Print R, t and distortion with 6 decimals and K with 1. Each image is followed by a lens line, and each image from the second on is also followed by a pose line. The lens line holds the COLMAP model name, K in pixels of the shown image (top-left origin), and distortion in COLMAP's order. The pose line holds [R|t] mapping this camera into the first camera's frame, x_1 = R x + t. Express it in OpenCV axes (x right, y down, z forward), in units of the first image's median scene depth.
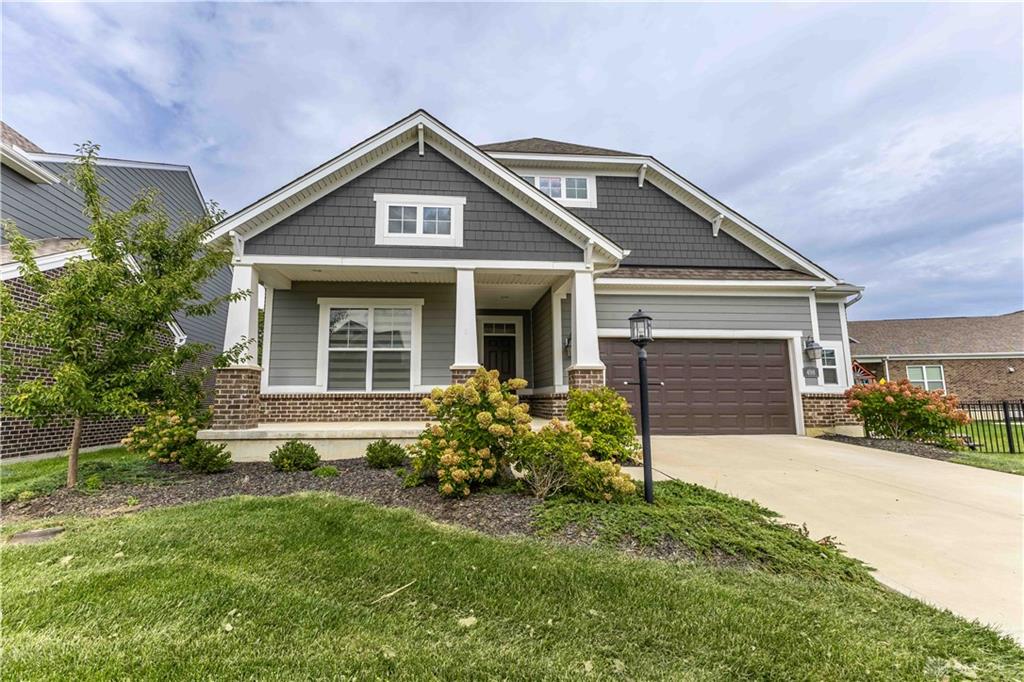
lens RADIAL K [[463.3, 0, 473.4], [0, 463.3, 335.8], [0, 0, 1]] dist [0.013522, -0.005492]
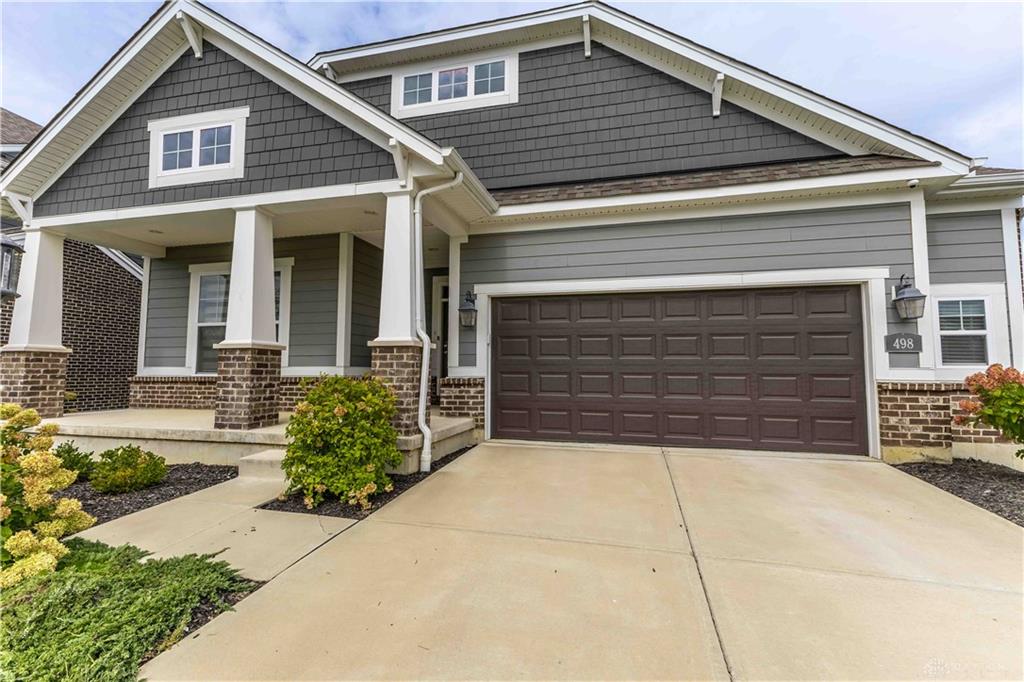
lens RADIAL K [[463.3, 0, 513.4], [0, 463.3, 337.9], [0, 0, 1]] dist [0.013522, -0.005492]
pose [[0.944551, -0.017139, -0.327917, 0.487895], [0.038585, 0.997512, 0.059004, 0.023544], [0.326090, -0.068385, 0.942862, 0.356924]]
